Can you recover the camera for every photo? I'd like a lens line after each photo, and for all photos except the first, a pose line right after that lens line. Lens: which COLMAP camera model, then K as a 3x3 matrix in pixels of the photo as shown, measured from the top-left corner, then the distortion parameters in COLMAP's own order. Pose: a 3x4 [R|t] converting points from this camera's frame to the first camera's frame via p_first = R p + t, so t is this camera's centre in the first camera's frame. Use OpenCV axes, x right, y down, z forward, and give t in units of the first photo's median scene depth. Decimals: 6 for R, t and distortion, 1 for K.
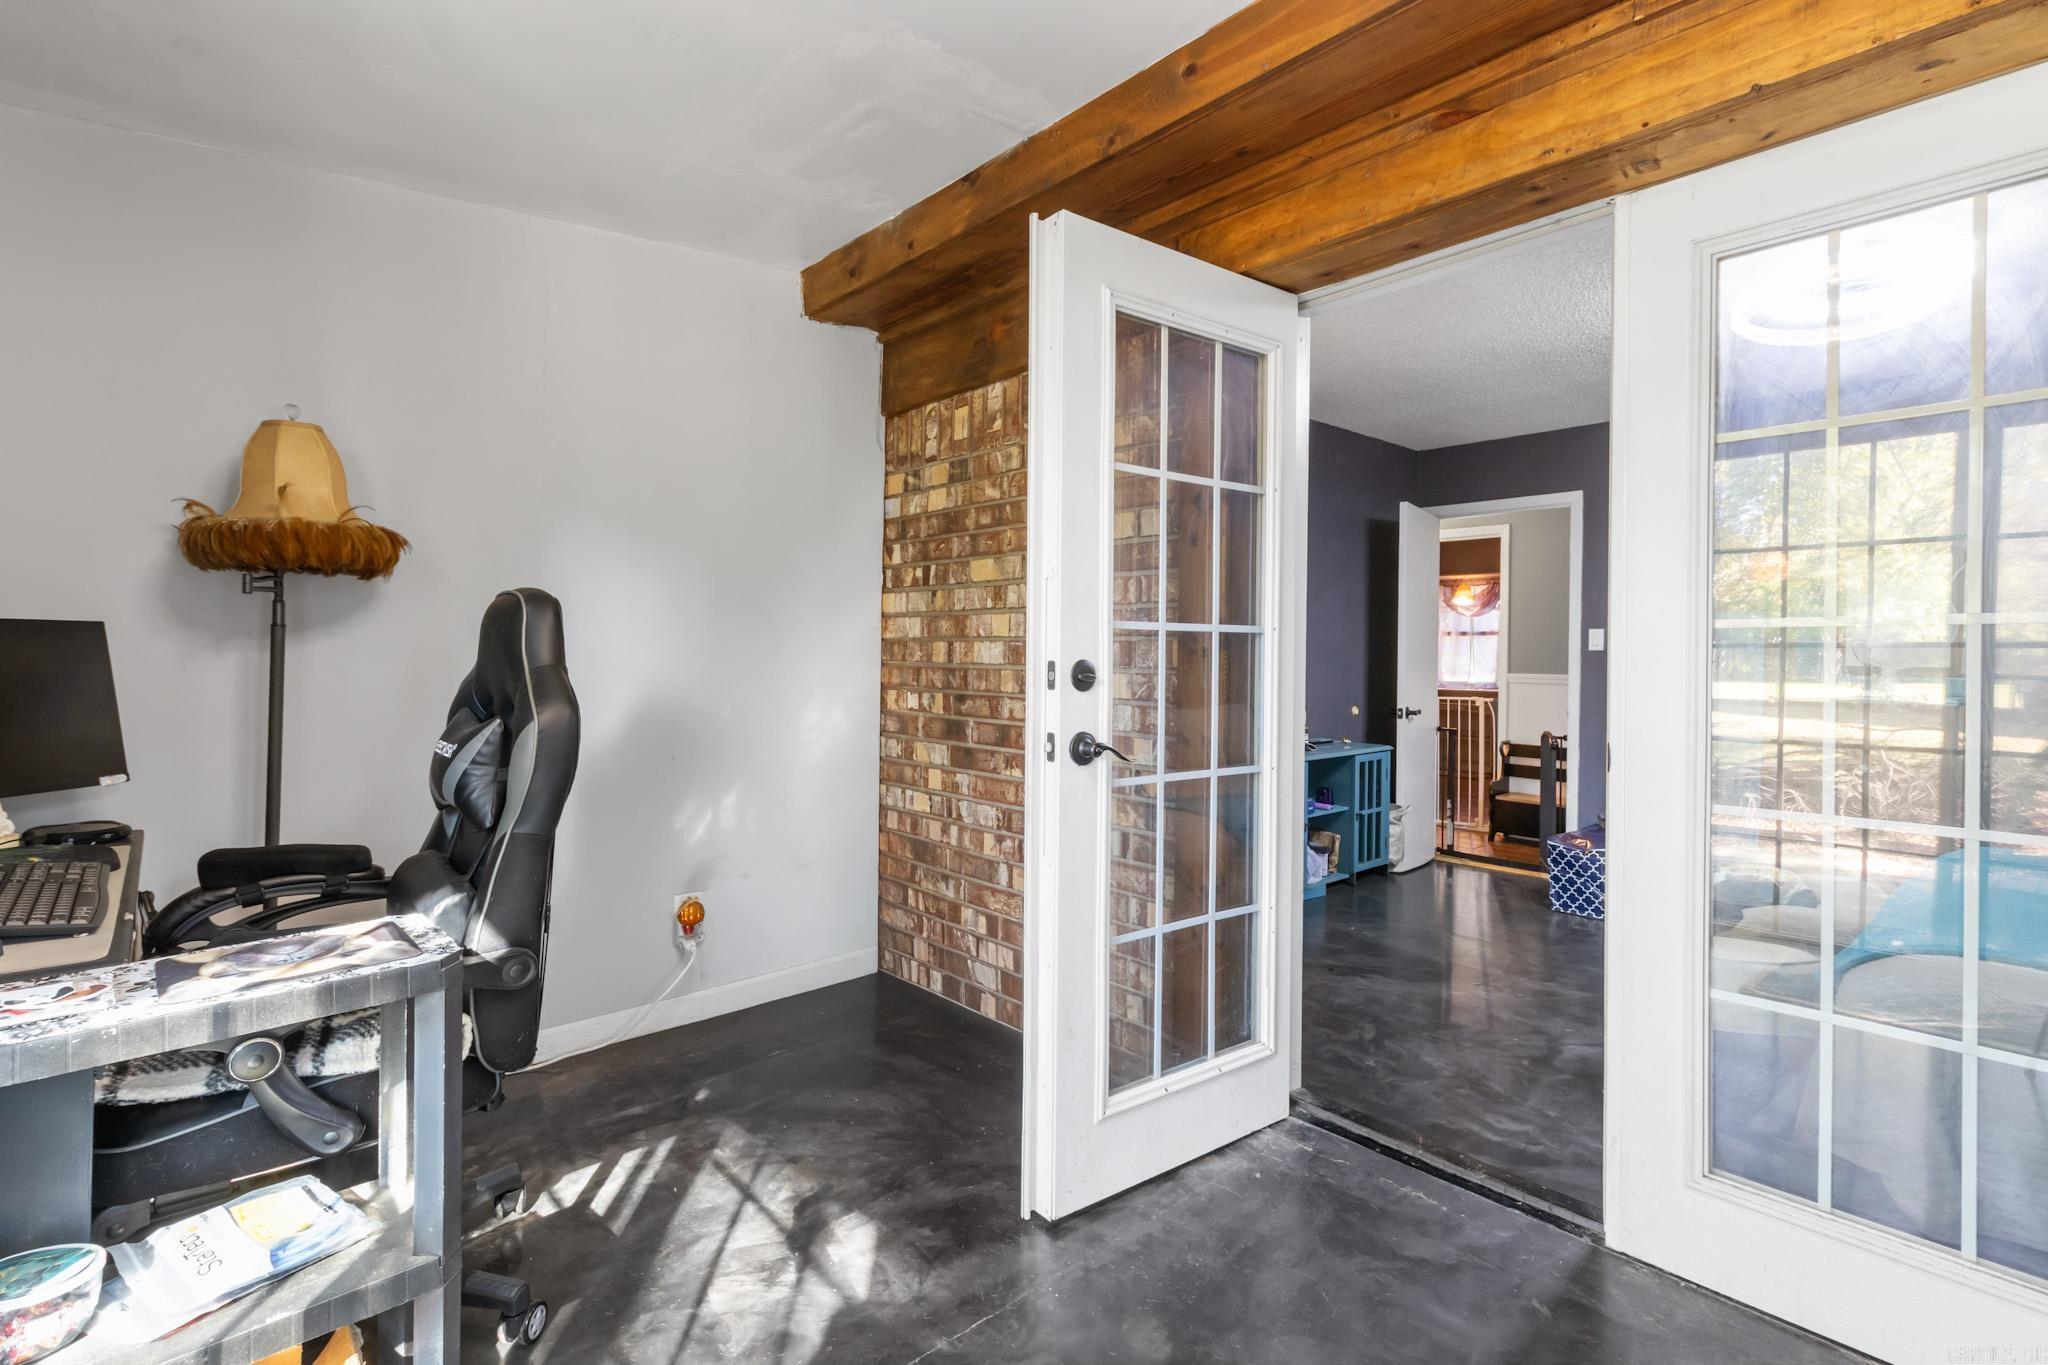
lens RADIAL K [[959.6, 0, 1024.1], [0, 959.6, 652.3], [0, 0, 1]] dist [-0.002402, 0.000640]
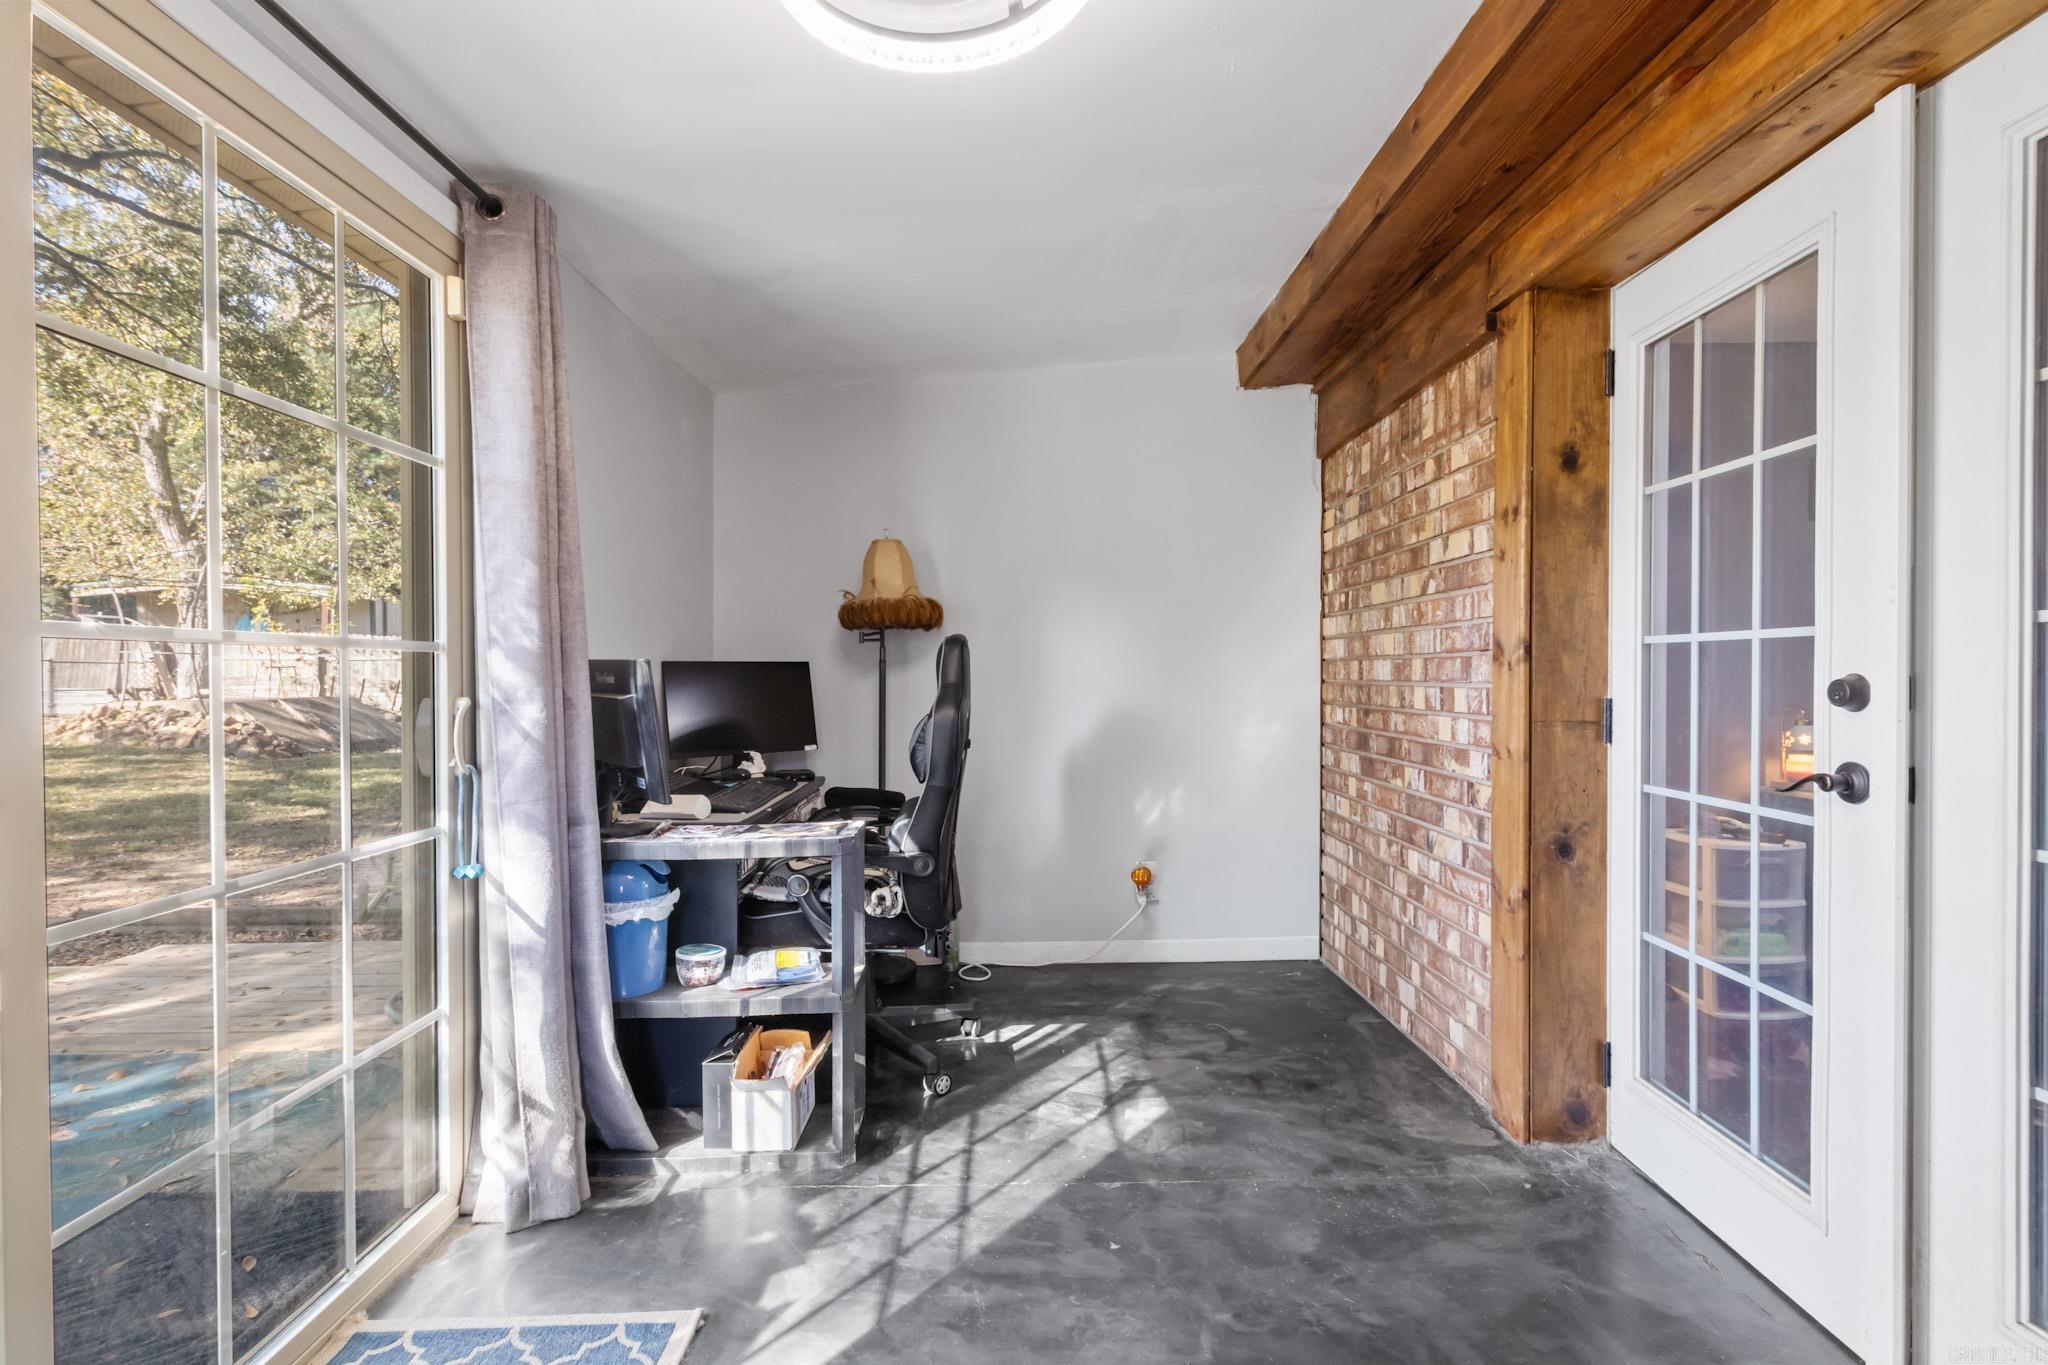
lens RADIAL K [[959.6, 0, 1026.9], [0, 959.6, 681.6], [0, 0, 1]] dist [-0.002402, 0.000640]
pose [[0.751159, -0.009789, -0.660048, 0.385231], [0.014771, 0.999889, 0.001981, 0.005524], [0.659956, -0.011238, 0.751220, -0.071961]]
